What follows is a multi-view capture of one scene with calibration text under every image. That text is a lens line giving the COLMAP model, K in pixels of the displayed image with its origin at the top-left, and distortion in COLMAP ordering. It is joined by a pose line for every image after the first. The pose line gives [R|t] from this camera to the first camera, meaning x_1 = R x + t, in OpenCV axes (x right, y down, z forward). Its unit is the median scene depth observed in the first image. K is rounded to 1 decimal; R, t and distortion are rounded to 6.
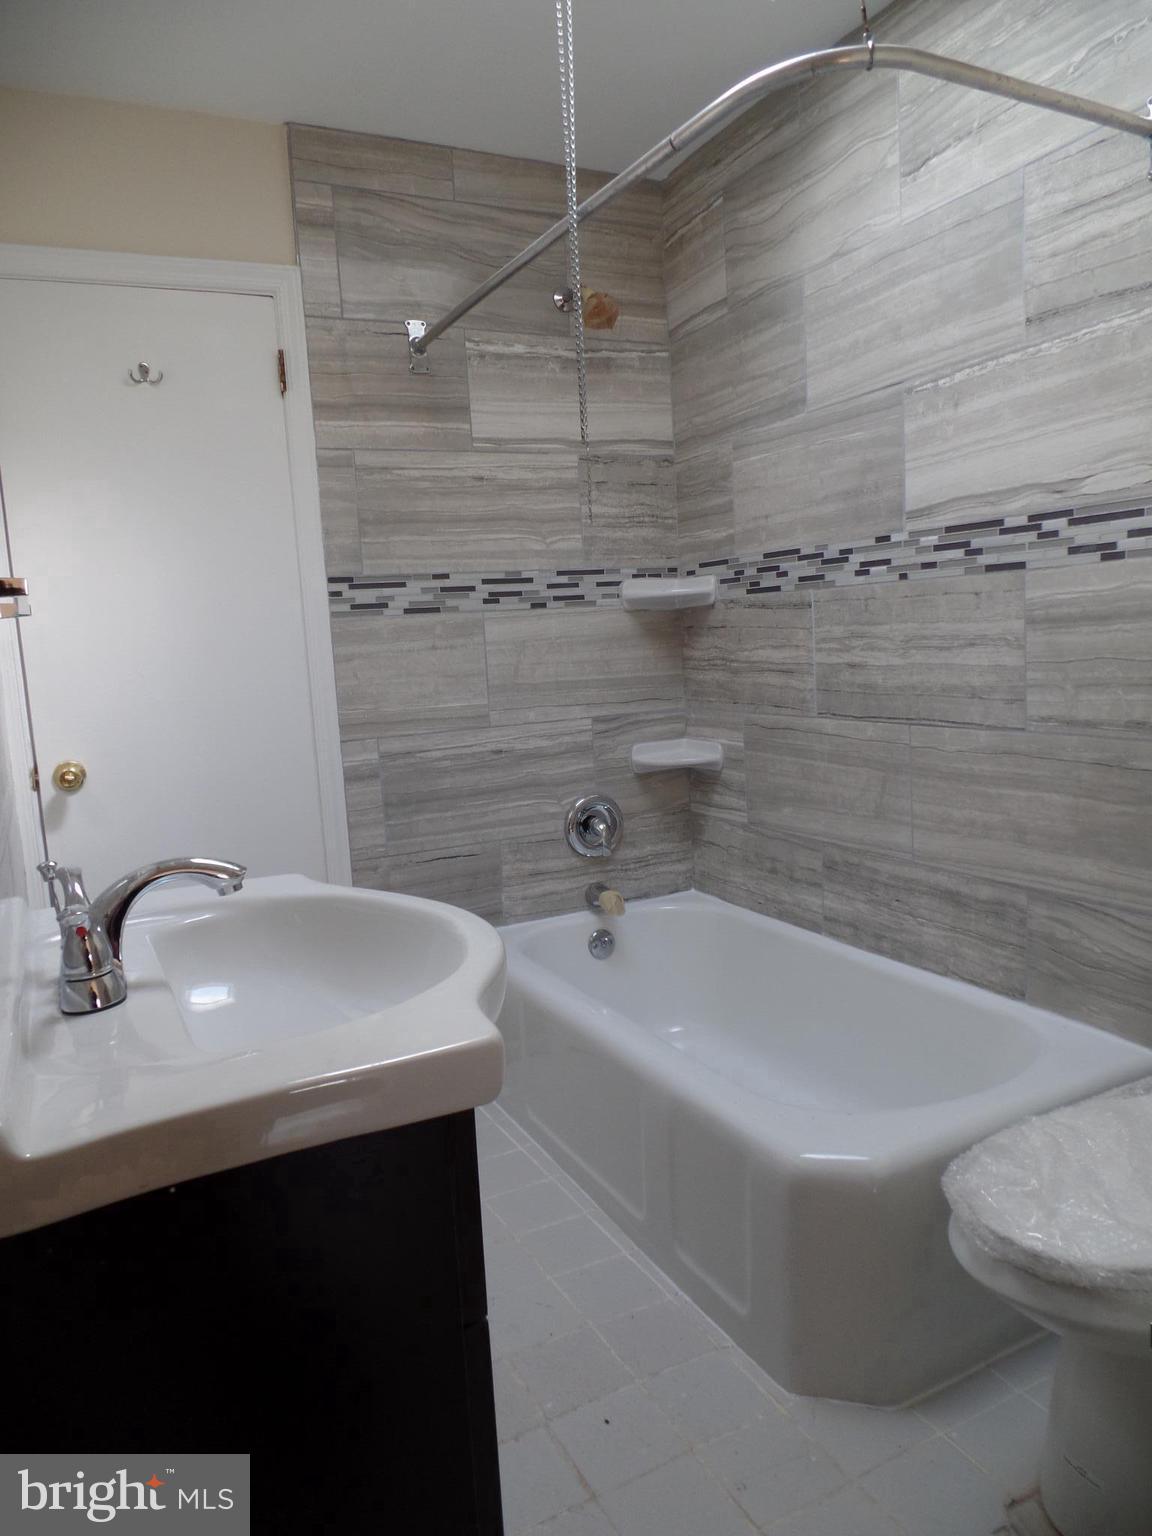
lens RADIAL K [[1074.0, 0, 575.1], [0, 1074.0, 758.2], [0, 0, 1]] dist [0.001918, 0.004248]
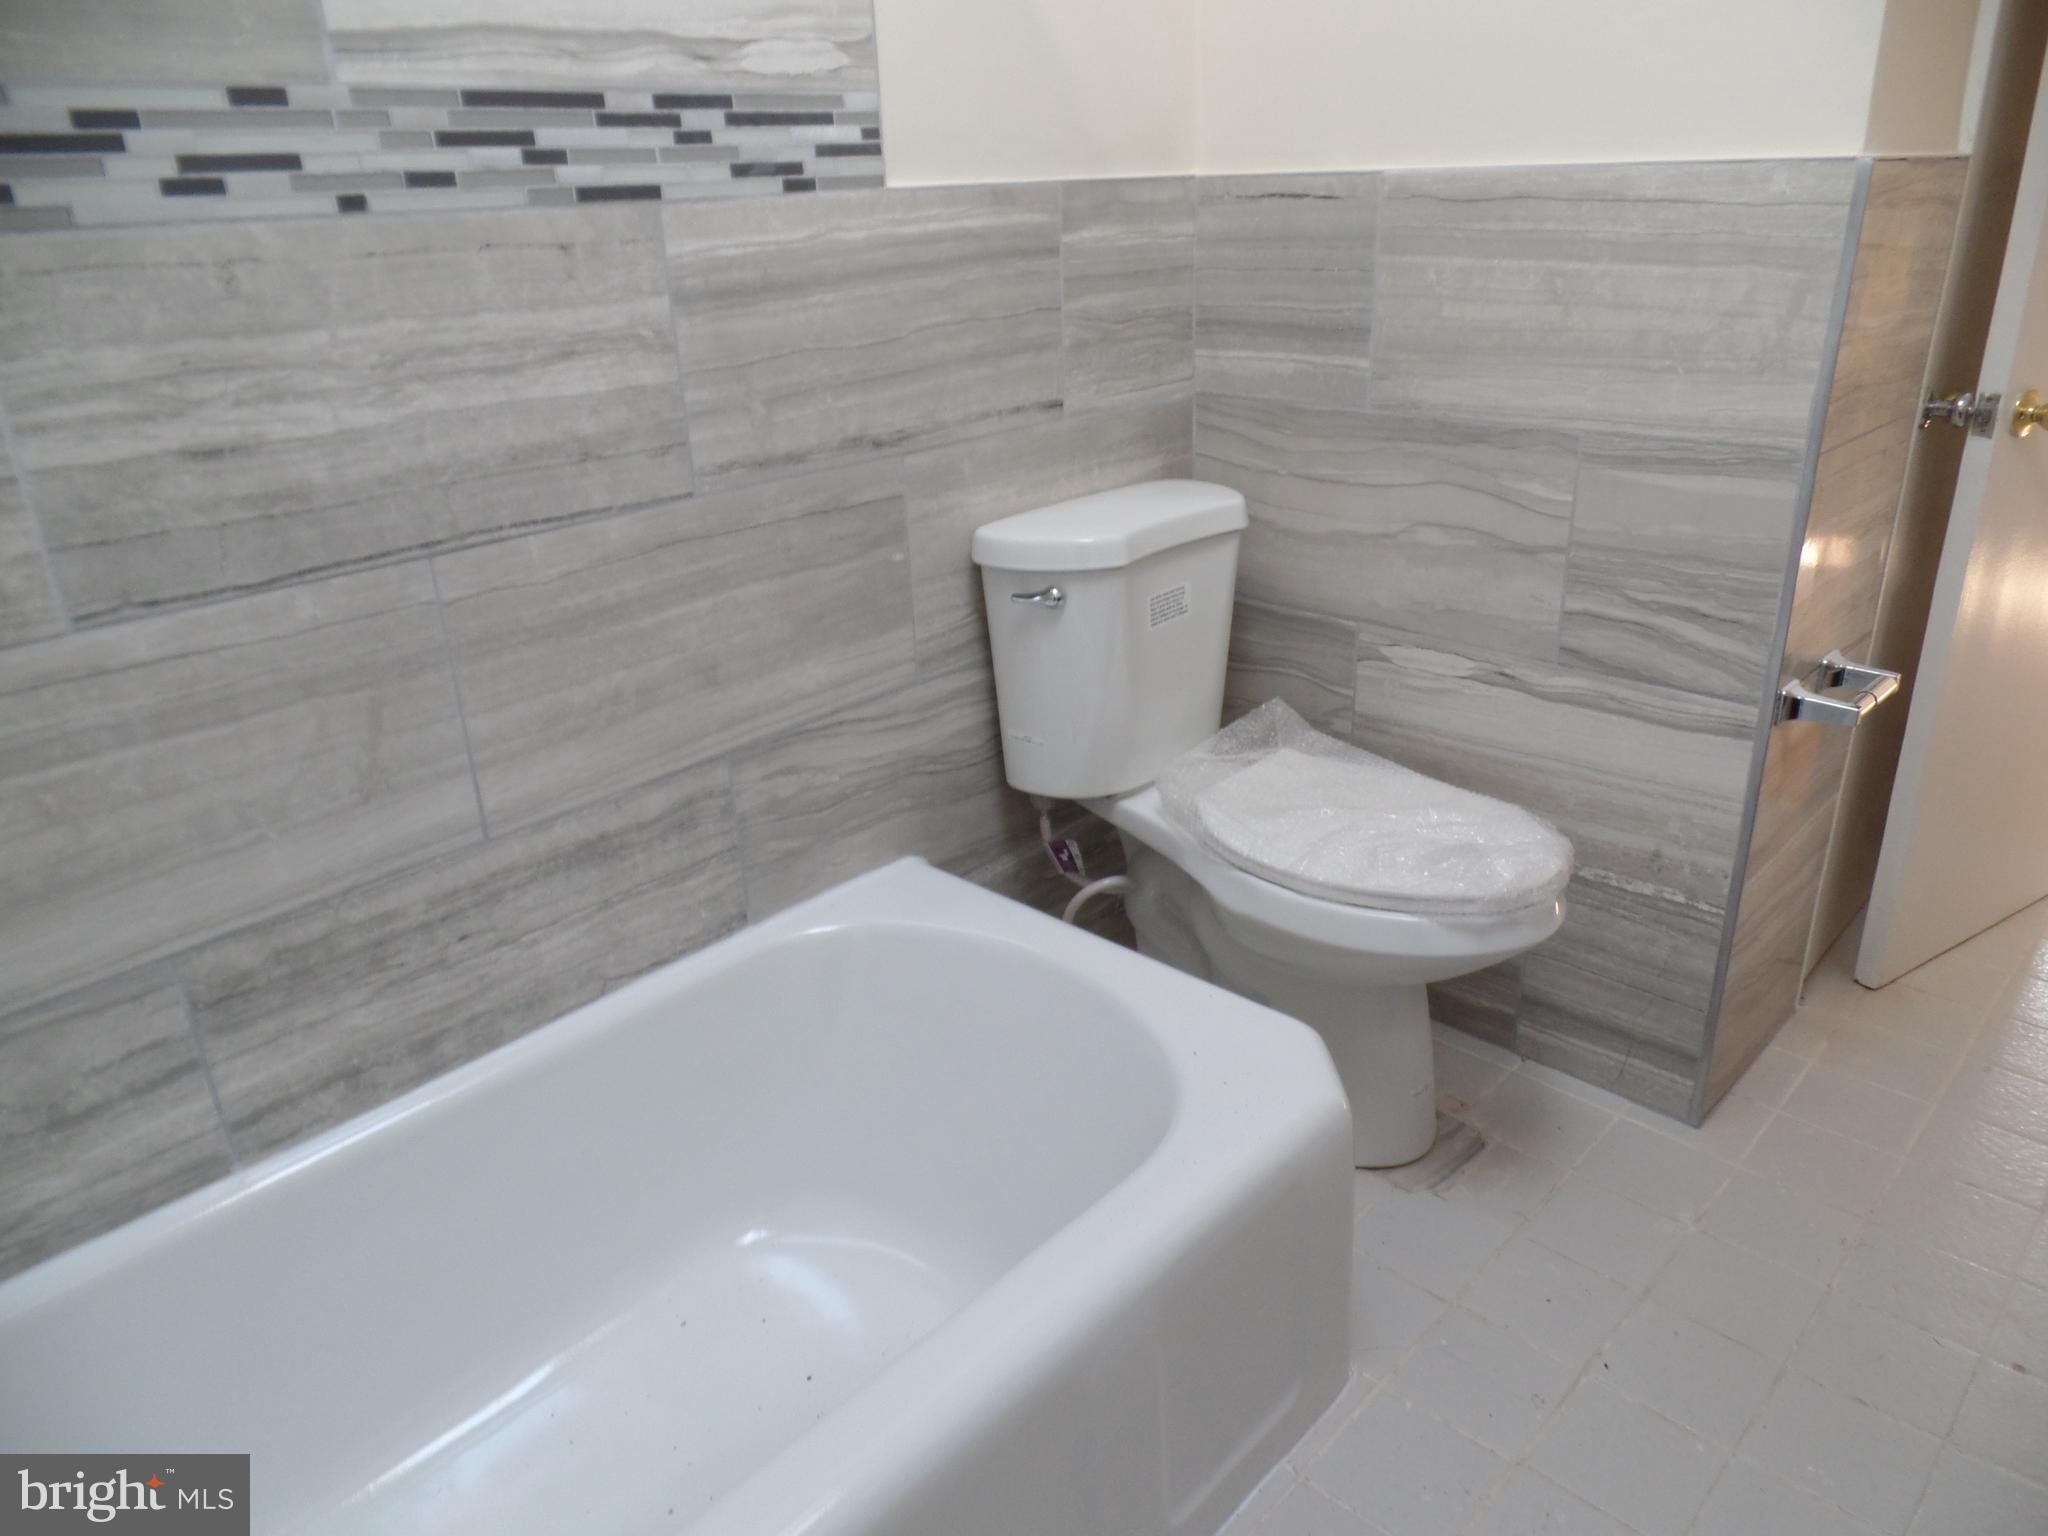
lens RADIAL K [[1432.0, 0, 1024.0], [0, 1432.0, 768.0], [0, 0, 1]] dist [0.001918, 0.004248]
pose [[-0.346931, -0.295937, 0.889978, -0.331469], [0.165990, 0.914561, 0.368818, -0.130362], [-0.923085, 0.275682, -0.268167, 0.961846]]
